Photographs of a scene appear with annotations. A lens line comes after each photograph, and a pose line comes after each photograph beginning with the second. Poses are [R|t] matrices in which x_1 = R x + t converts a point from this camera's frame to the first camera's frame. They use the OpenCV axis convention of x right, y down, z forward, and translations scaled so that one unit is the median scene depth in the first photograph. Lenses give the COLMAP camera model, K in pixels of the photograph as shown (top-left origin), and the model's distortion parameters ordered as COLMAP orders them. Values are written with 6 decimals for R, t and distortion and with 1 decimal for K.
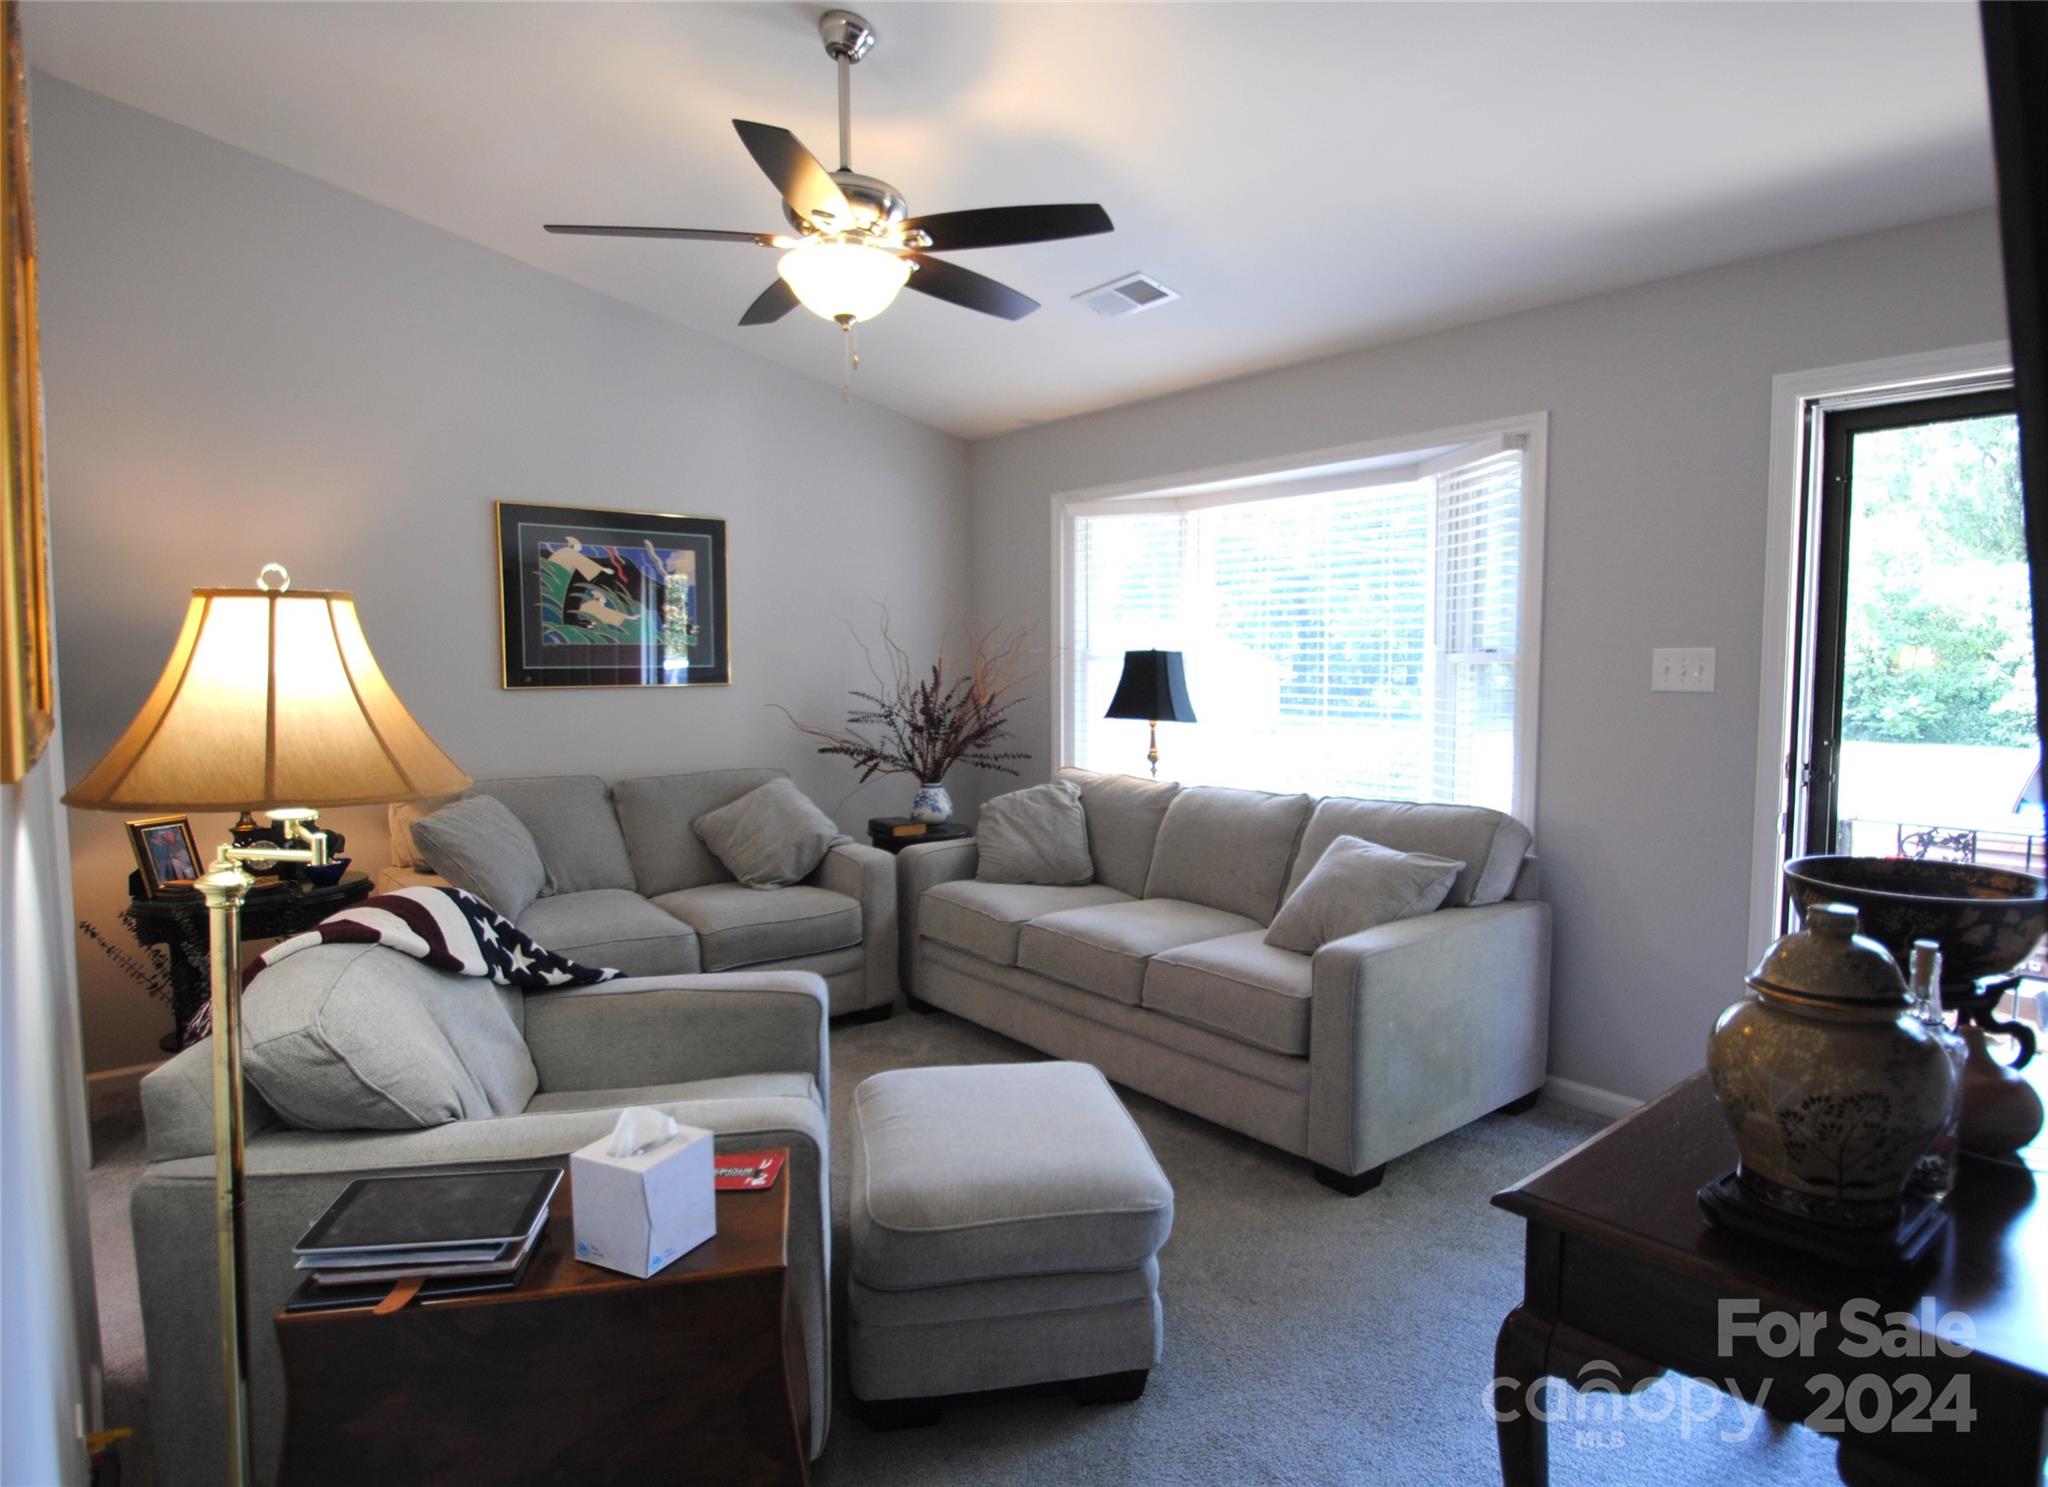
lens RADIAL K [[1142.9, 0, 1024.0], [0, 1142.9, 743.5], [0, 0, 1]] dist [-0.084807, -0.000280]
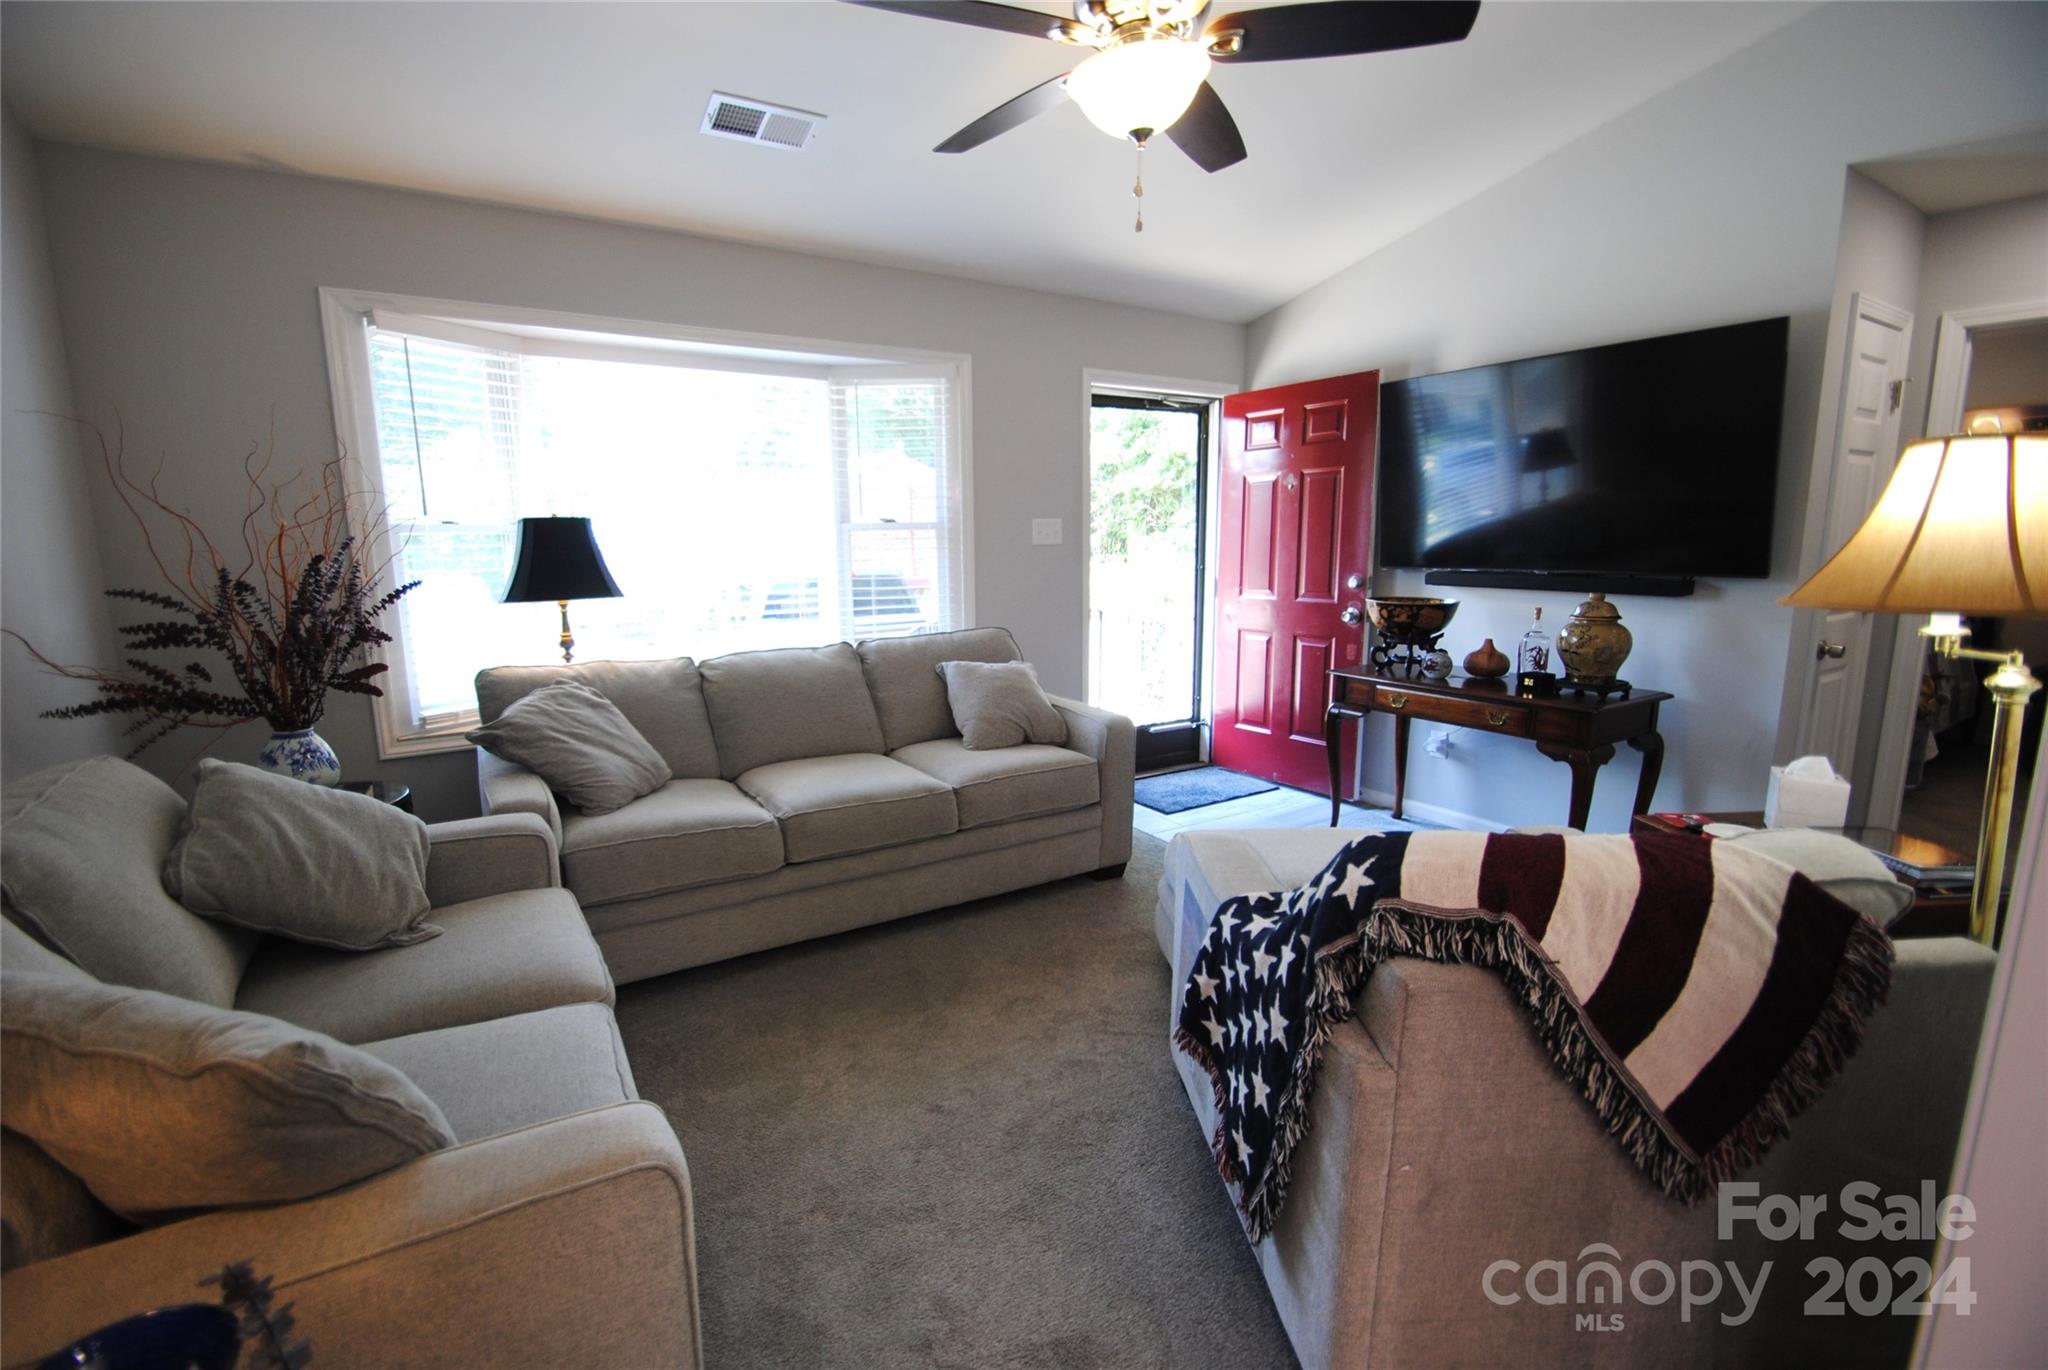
lens RADIAL K [[895.4, 0, 1024.0], [0, 895.4, 685.0], [0, 0, 1]] dist [0.000406, -0.000084]
pose [[0.149944, -0.164947, 0.974838, -0.522746], [0.082514, 0.984633, 0.153912, -0.033290], [-0.985245, 0.057360, 0.161250, 0.551553]]
